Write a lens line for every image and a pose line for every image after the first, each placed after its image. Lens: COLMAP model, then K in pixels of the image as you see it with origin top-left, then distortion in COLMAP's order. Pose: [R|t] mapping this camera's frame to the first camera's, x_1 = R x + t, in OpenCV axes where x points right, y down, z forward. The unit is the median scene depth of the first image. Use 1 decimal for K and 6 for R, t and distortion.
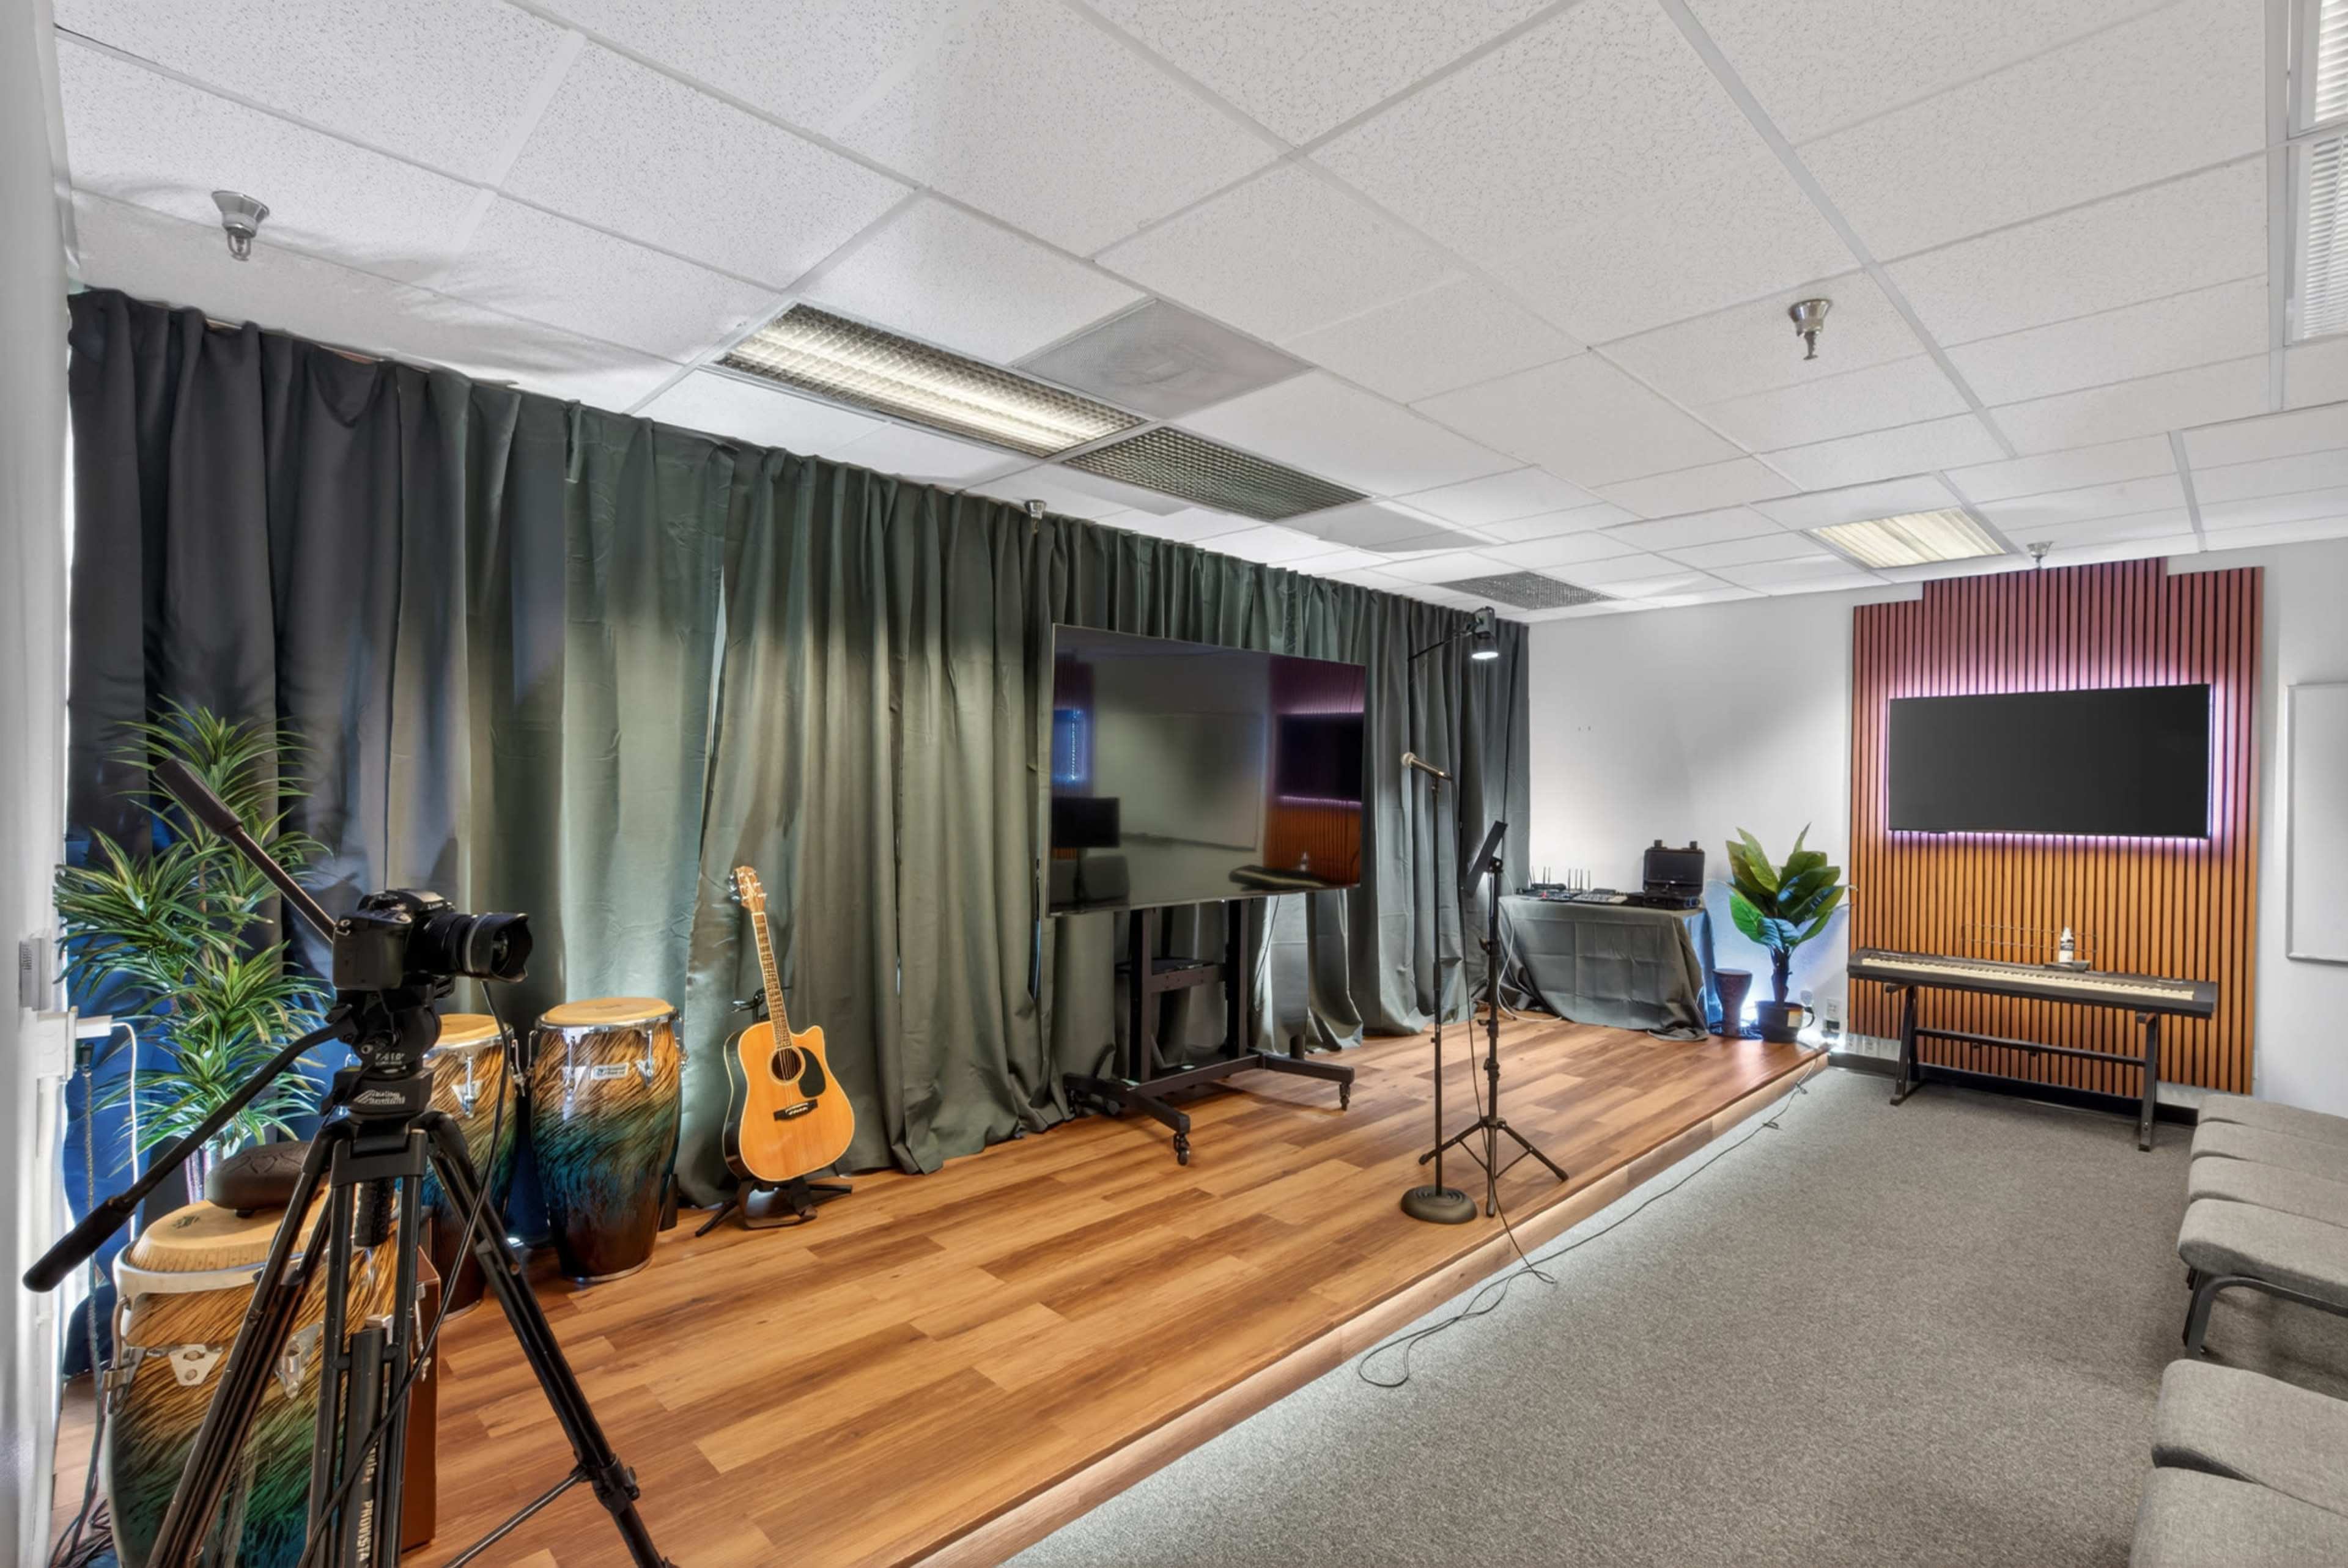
lens RADIAL K [[1081.8, 0, 1172.0], [0, 1081.8, 816.7], [0, 0, 1]] dist [0.000501, -0.000096]
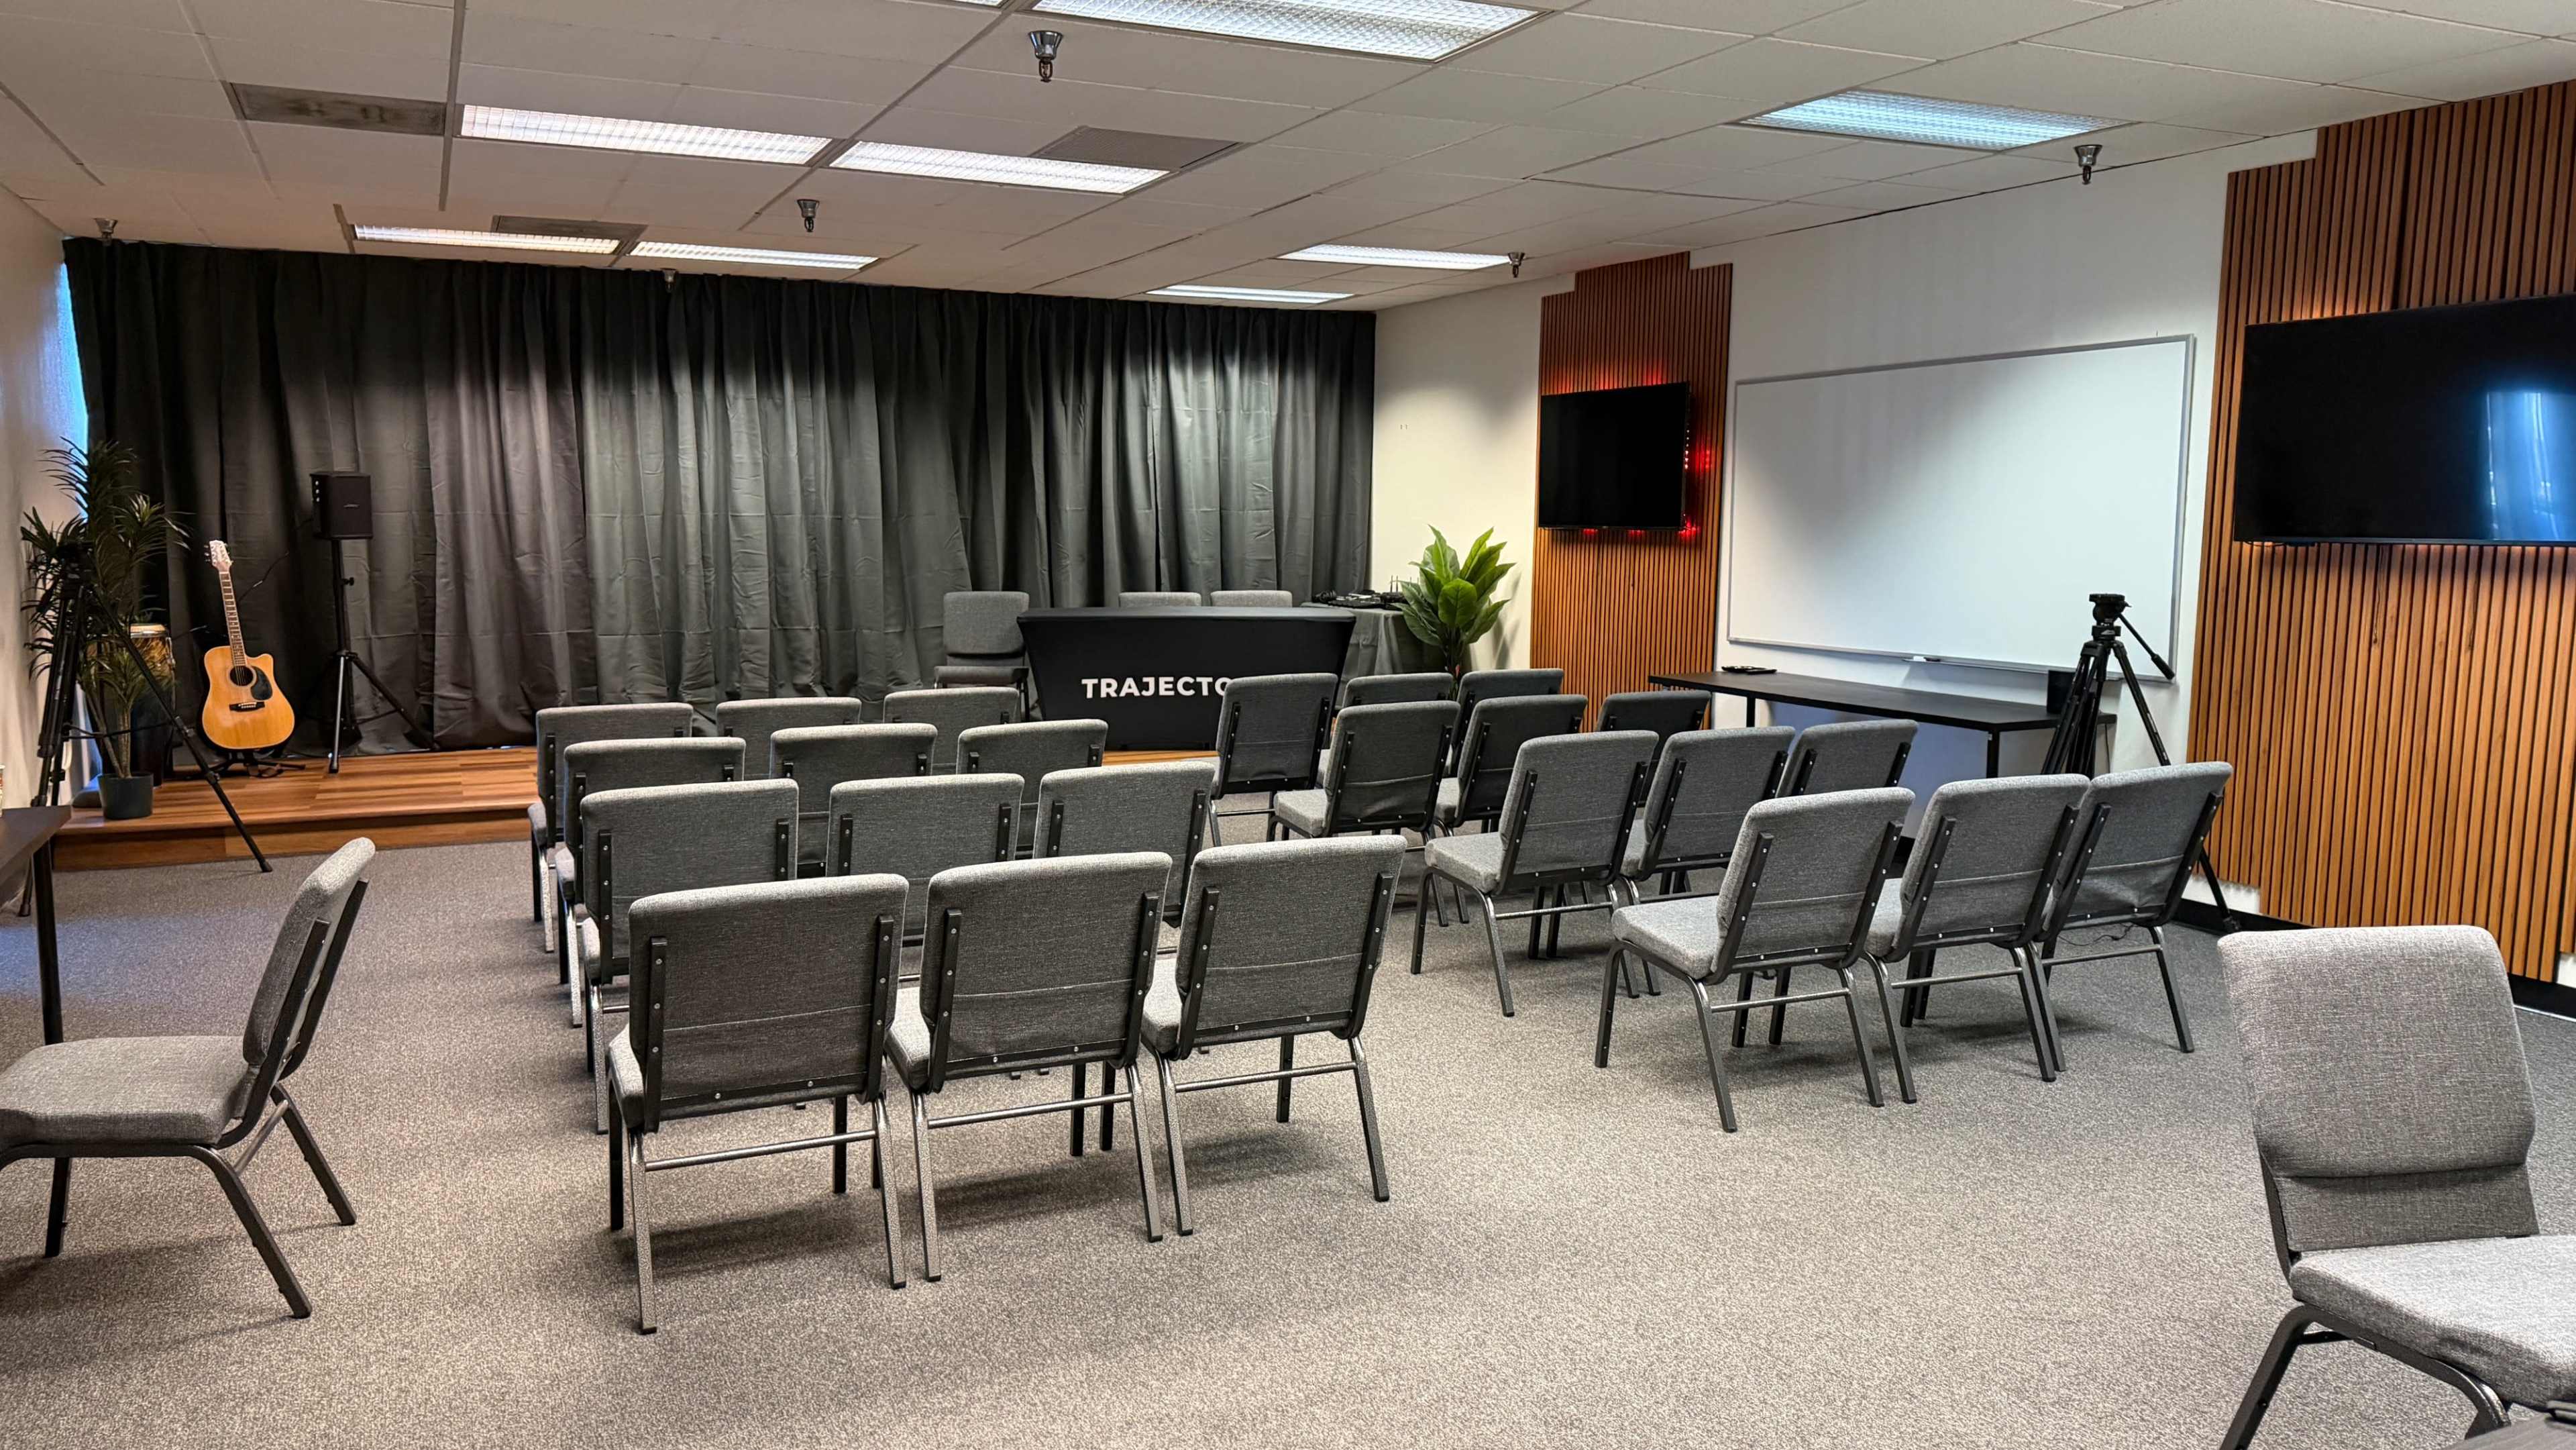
lens RADIAL K [[1828.4, 0, 1284.9], [0, 1828.4, 770.0], [0, 0, 1]] dist [-0.004628, -0.001078]
pose [[0.946132, 0.040395, -0.321251, 1.088679], [-0.003208, 0.993308, 0.115453, 0.046708], [0.323765, -0.108203, 0.939930, -0.771238]]
